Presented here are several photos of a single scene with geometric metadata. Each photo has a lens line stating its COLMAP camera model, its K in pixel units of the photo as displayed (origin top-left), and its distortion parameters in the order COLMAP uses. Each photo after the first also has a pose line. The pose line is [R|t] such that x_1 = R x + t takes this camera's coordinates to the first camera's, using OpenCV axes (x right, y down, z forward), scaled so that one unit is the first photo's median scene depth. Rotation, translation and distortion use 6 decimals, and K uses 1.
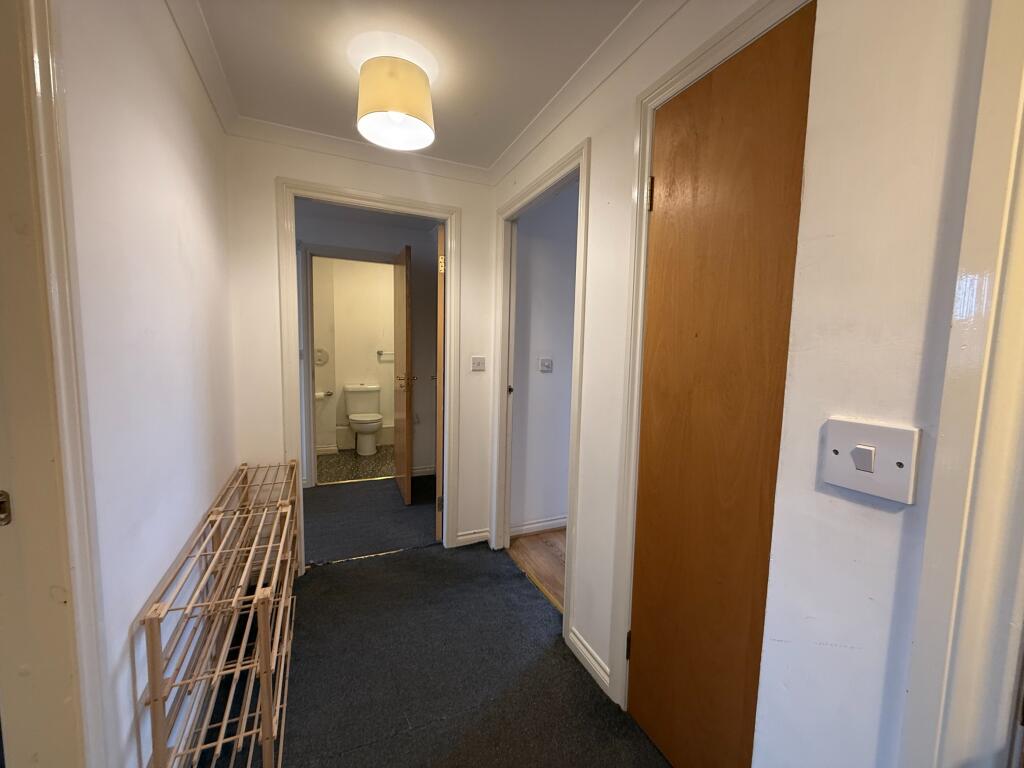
lens RADIAL K [[408.7, 0, 508.8], [0, 408.7, 386.8], [0, 0, 1]] dist [-0.000934, 0.000146]
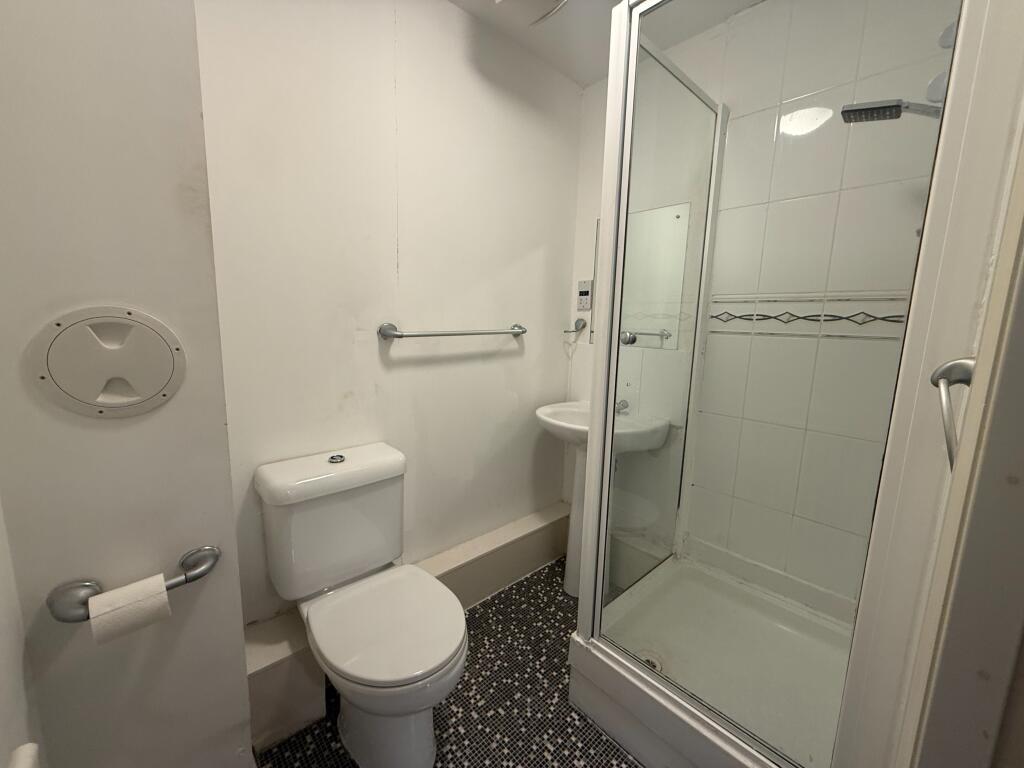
lens RADIAL K [[408.7, 0, 514.0], [0, 408.7, 381.9], [0, 0, 1]] dist [-0.000934, 0.000146]
pose [[0.944177, -0.034797, 0.327594, -0.337068], [0.014188, 0.997778, 0.065091, -0.068447], [-0.329132, -0.056809, 0.942574, 0.731439]]
